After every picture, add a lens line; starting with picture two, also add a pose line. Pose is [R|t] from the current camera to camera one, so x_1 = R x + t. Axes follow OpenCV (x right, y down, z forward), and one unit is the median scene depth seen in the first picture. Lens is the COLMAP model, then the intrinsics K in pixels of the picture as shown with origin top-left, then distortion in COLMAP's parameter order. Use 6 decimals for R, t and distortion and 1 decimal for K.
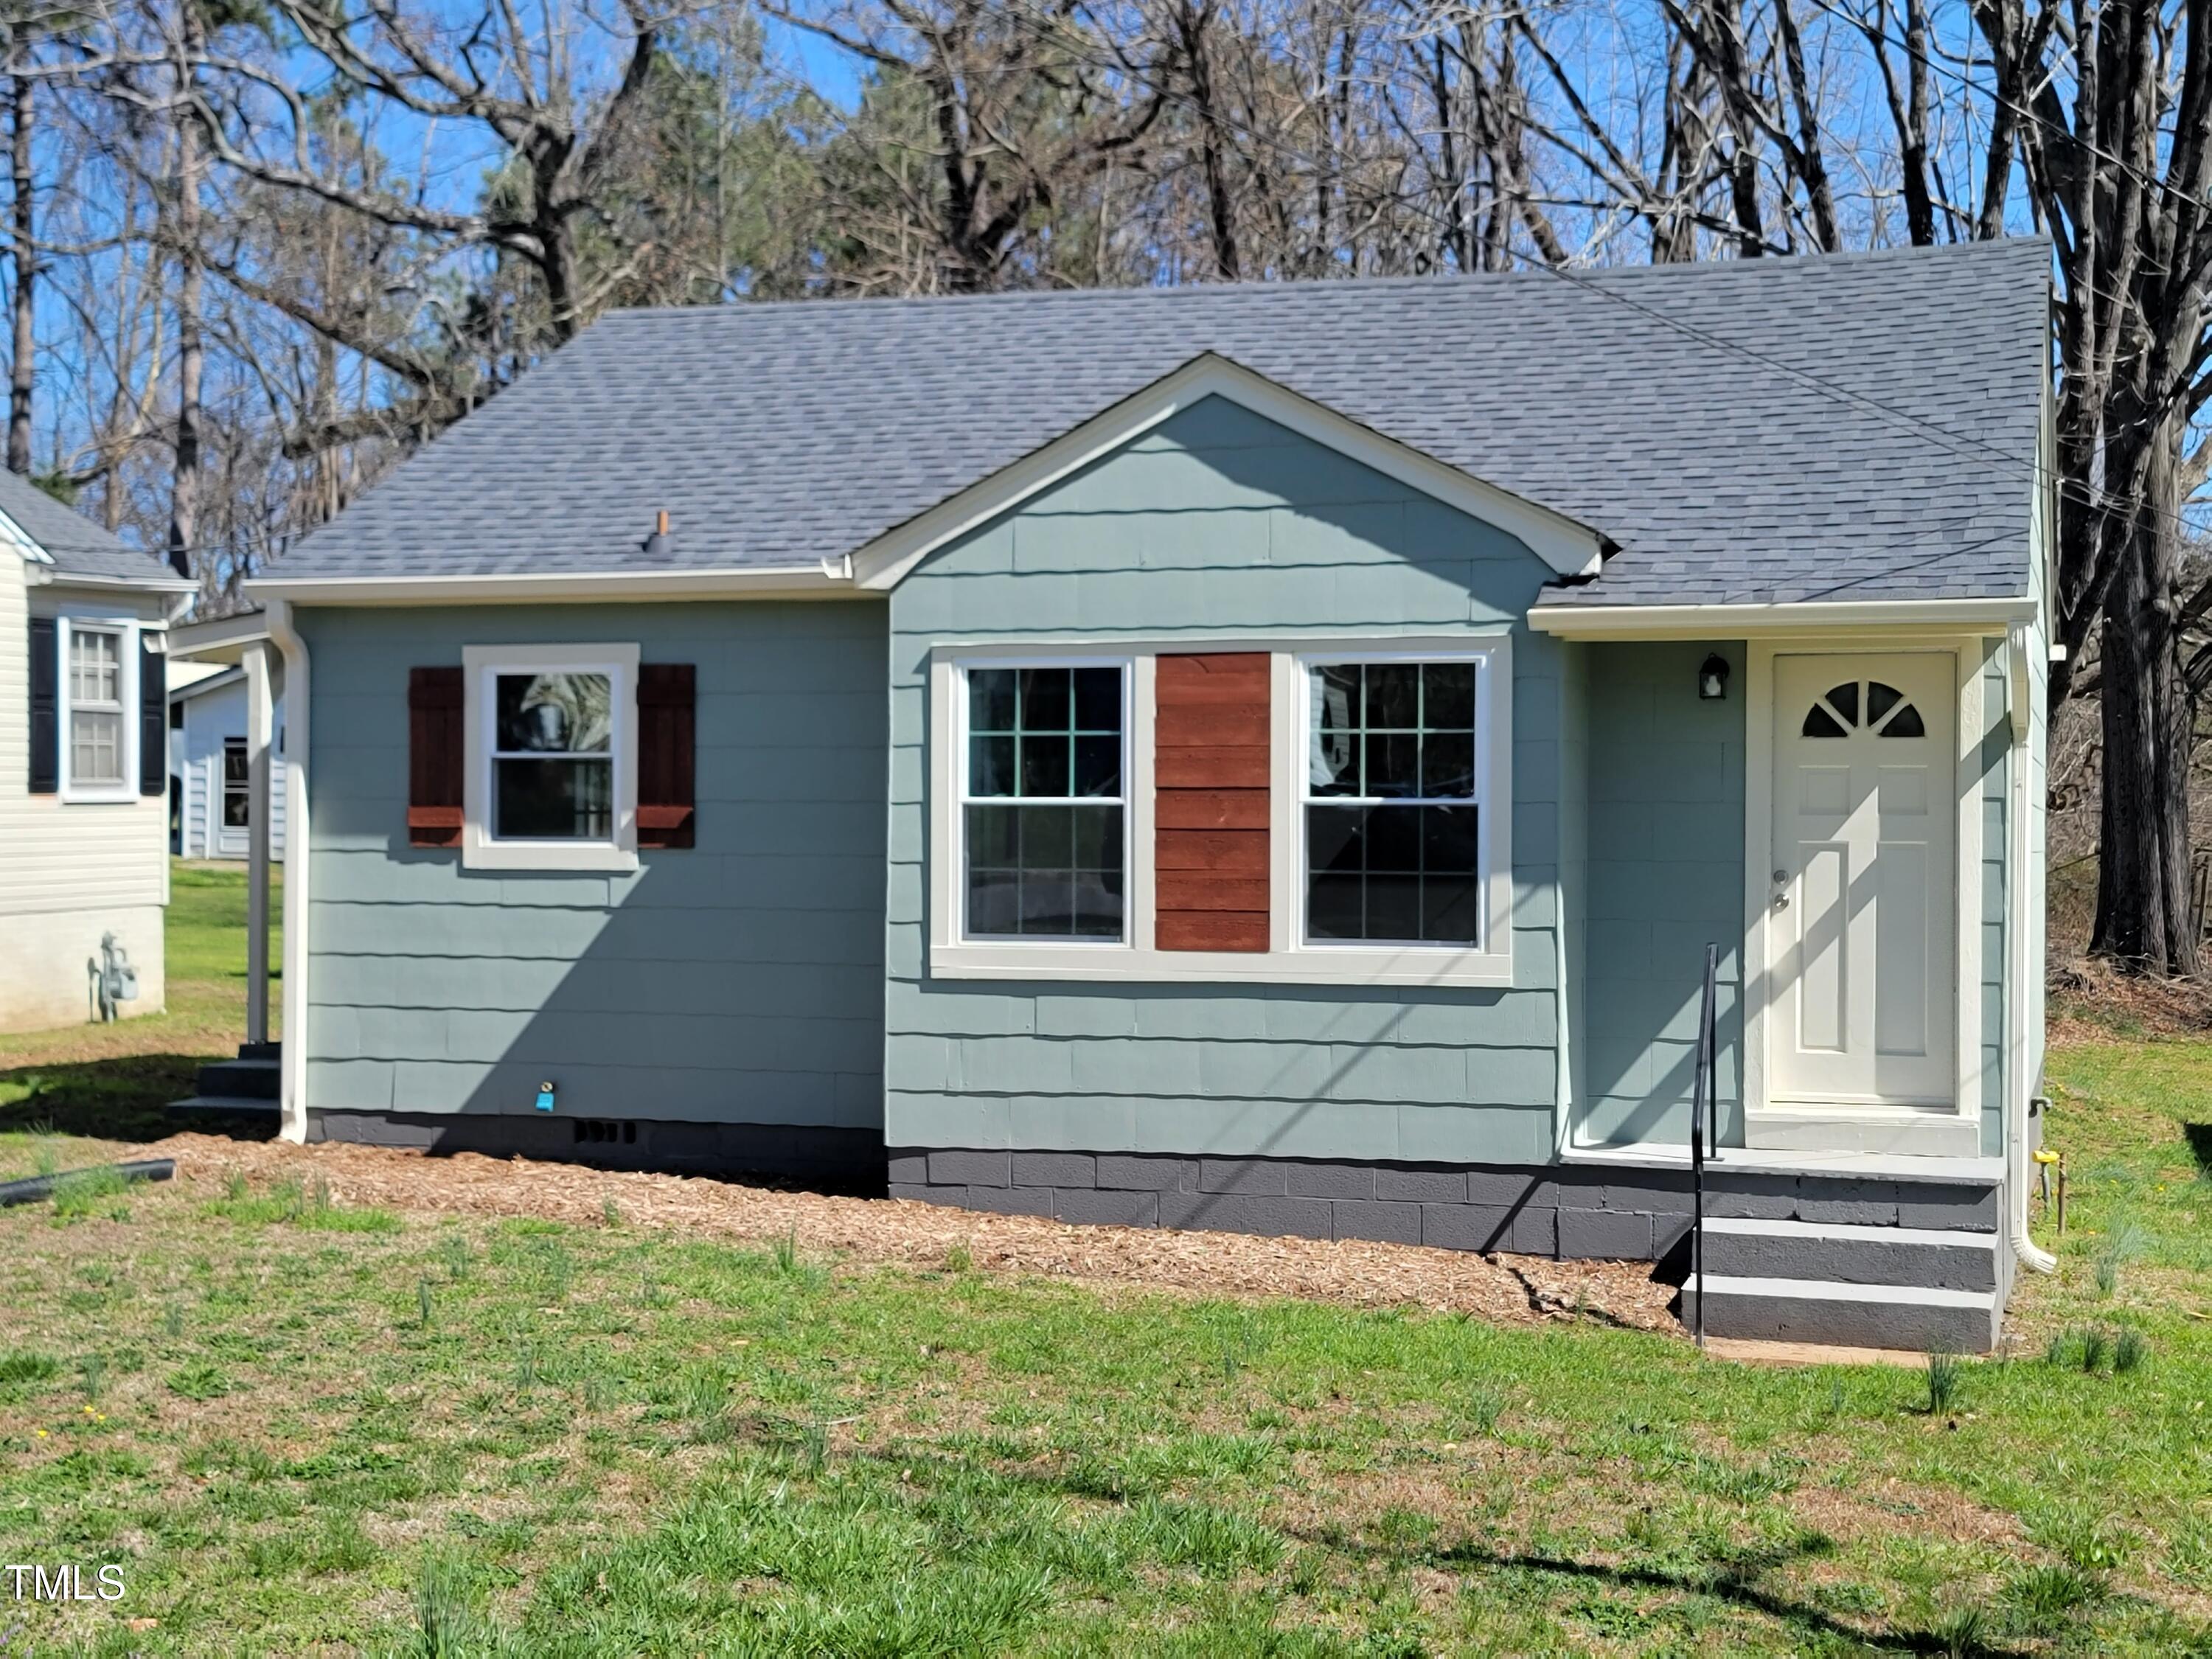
lens RADIAL K [[2722.8, 0, 1106.0], [0, 2722.8, 829.5], [0, 0, 1]] dist [0.089588, -0.418138]
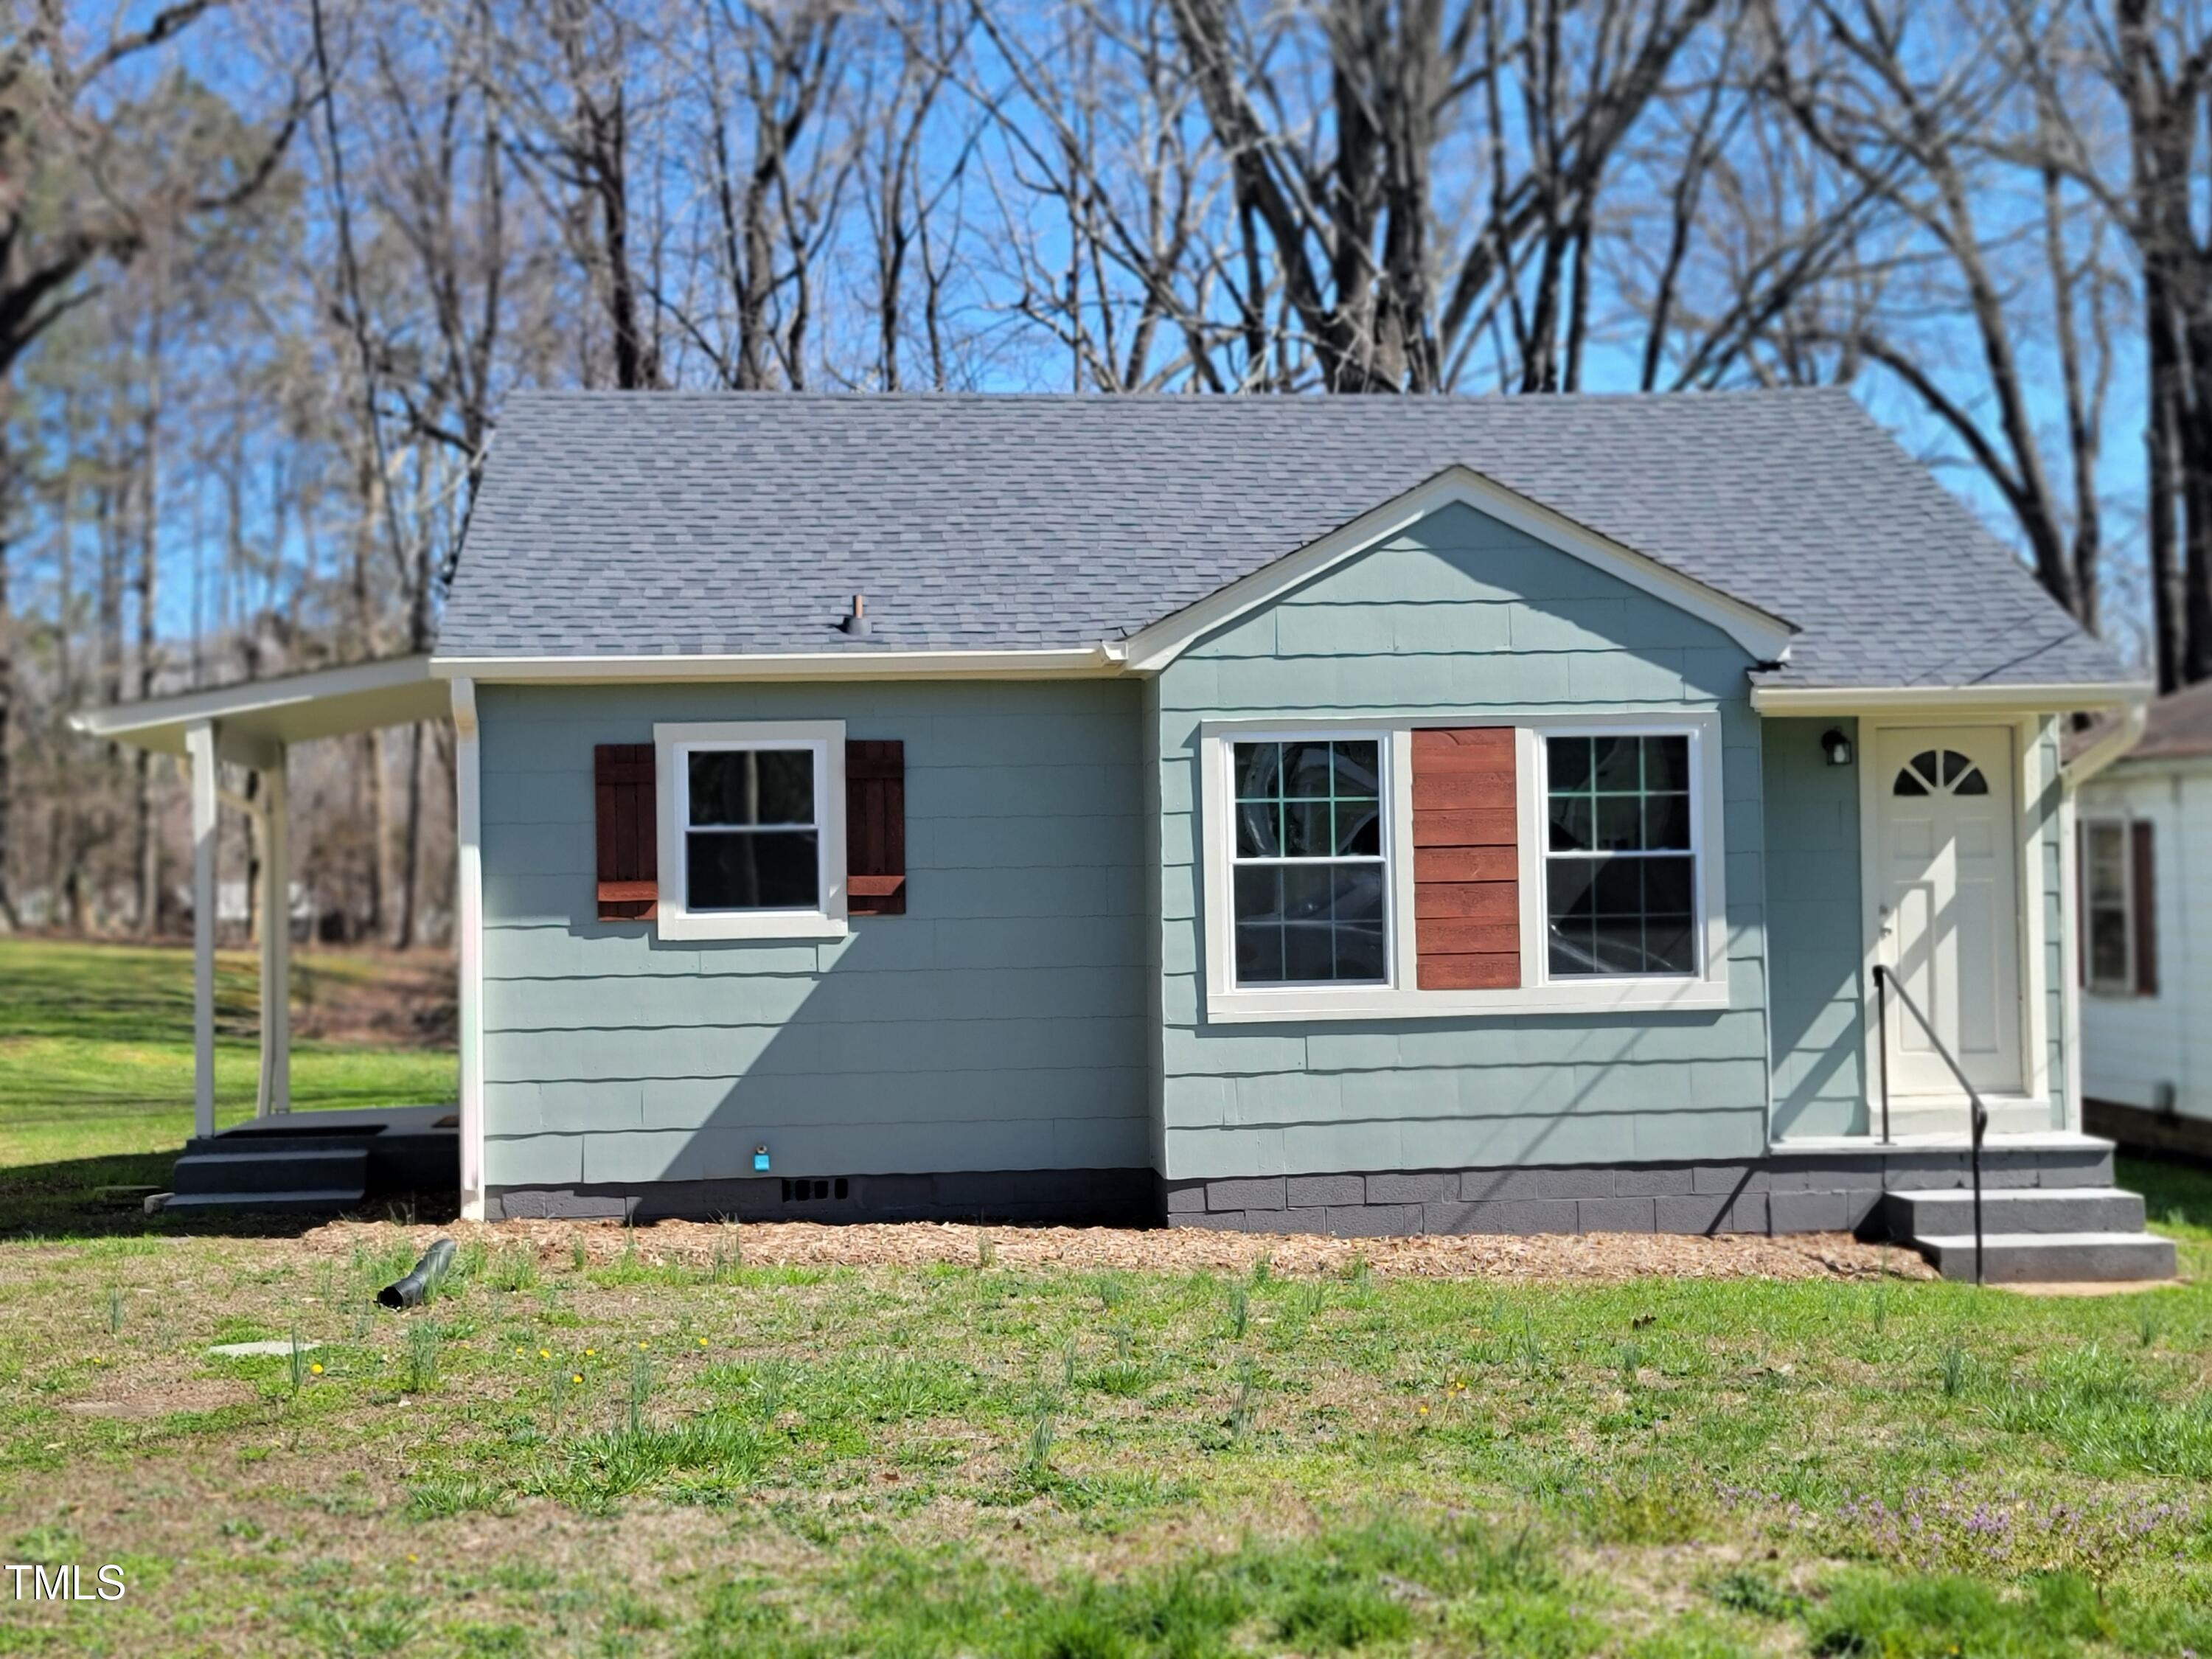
lens RADIAL K [[2722.8, 0, 1106.0], [0, 2722.8, 829.5], [0, 0, 1]] dist [0.089588, -0.418138]
pose [[0.937016, -0.015034, 0.348964, -0.490087], [0.025170, 0.999382, -0.024531, 0.002212], [-0.348379, 0.031770, 0.936815, -0.018350]]
